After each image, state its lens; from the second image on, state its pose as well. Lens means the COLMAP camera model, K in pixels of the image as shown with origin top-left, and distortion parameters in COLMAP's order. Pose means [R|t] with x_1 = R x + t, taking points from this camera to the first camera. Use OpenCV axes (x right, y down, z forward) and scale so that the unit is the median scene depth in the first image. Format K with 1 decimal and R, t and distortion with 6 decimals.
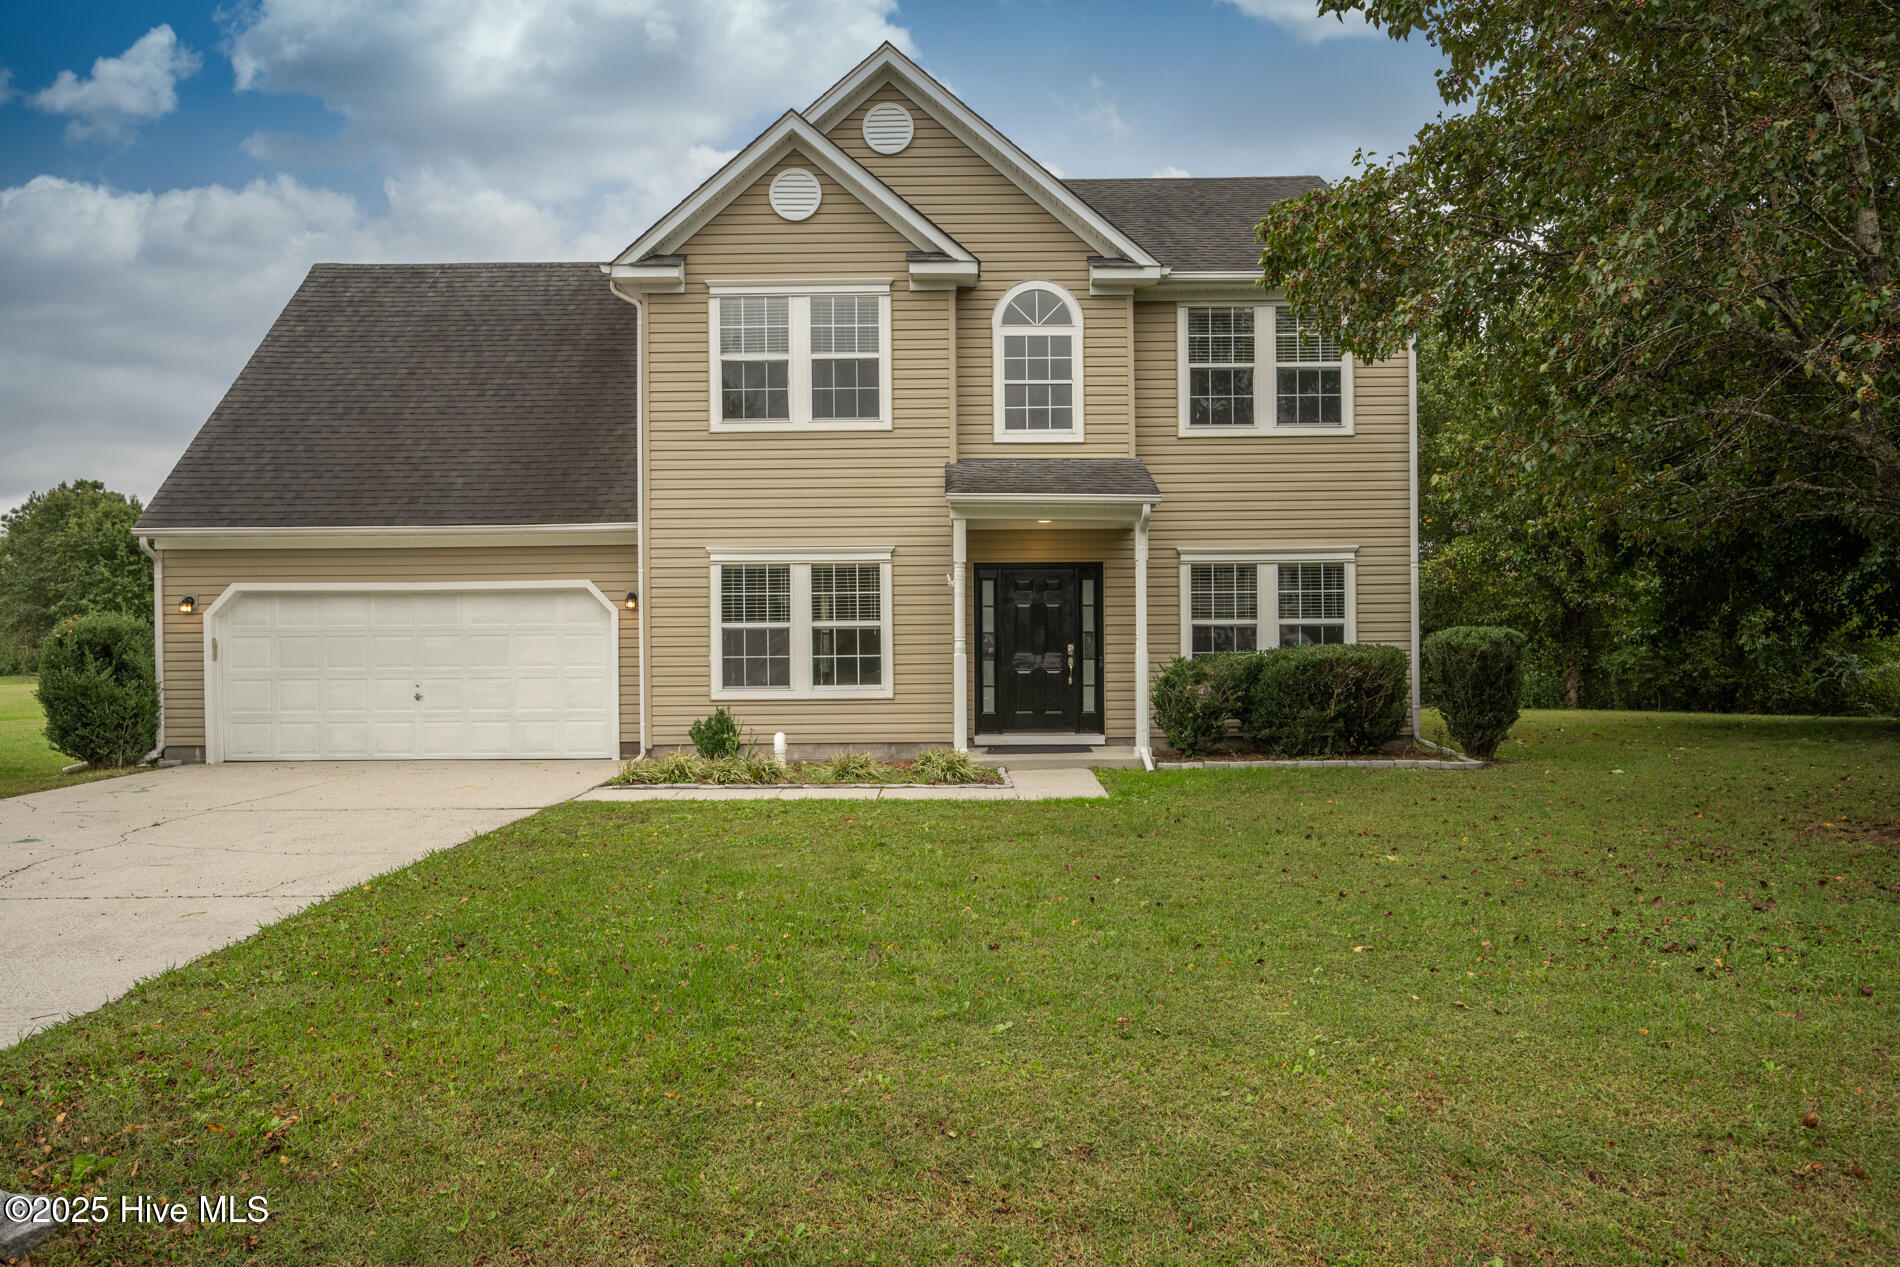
lens RADIAL K [[1378.0, 0, 951.5], [0, 1378.0, 640.7], [0, 0, 1]] dist [-0.002398, -0.003730]
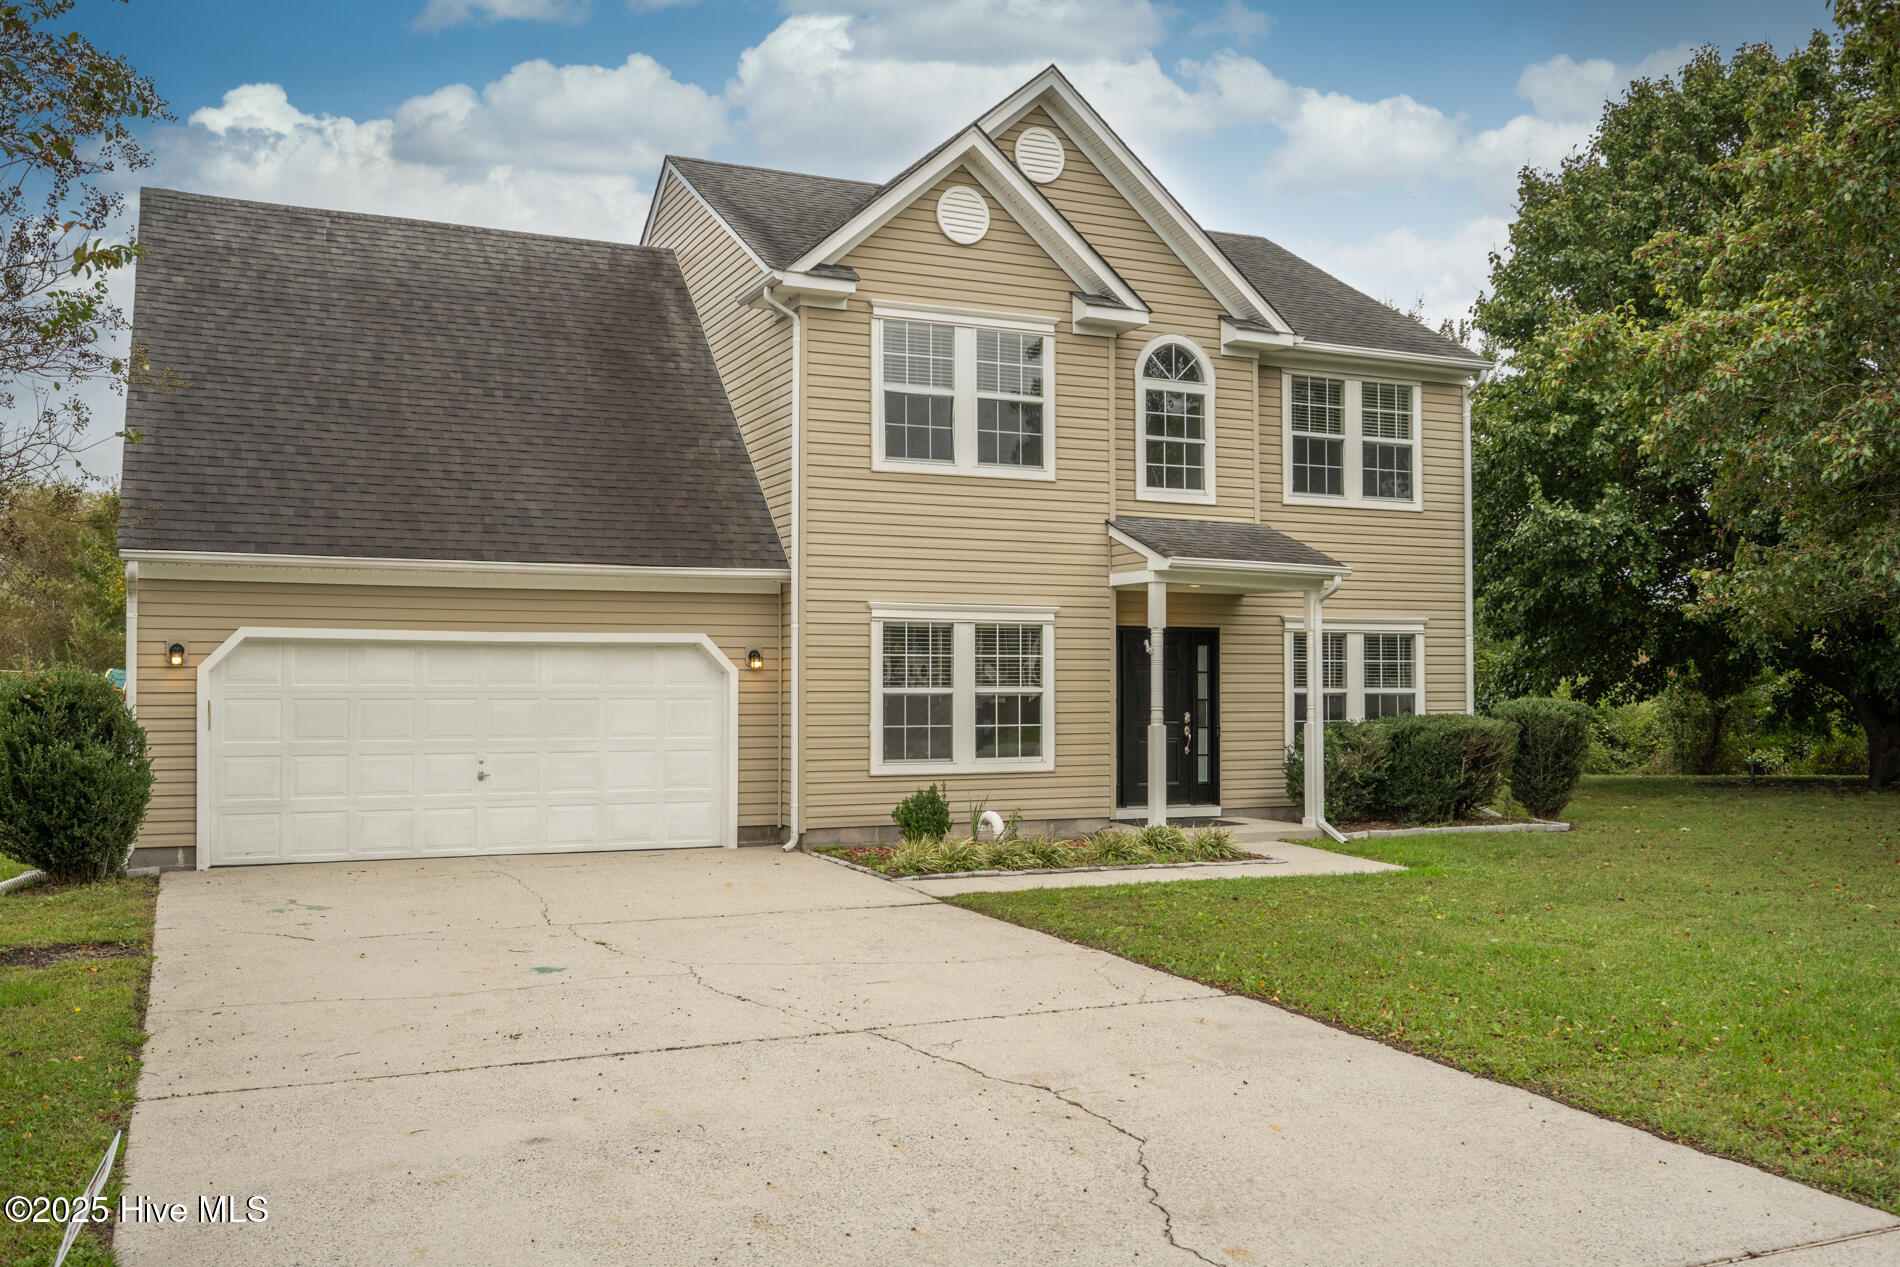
lens RADIAL K [[1652.6, 0, 988.9], [0, 1652.6, 640.9], [0, 0, 1]] dist [-0.002587, -0.009371]
pose [[0.904446, 0.021682, 0.426037, -0.542638], [-0.009891, 0.999505, -0.029871, -0.011611], [-0.426474, 0.022803, 0.904212, 0.015987]]
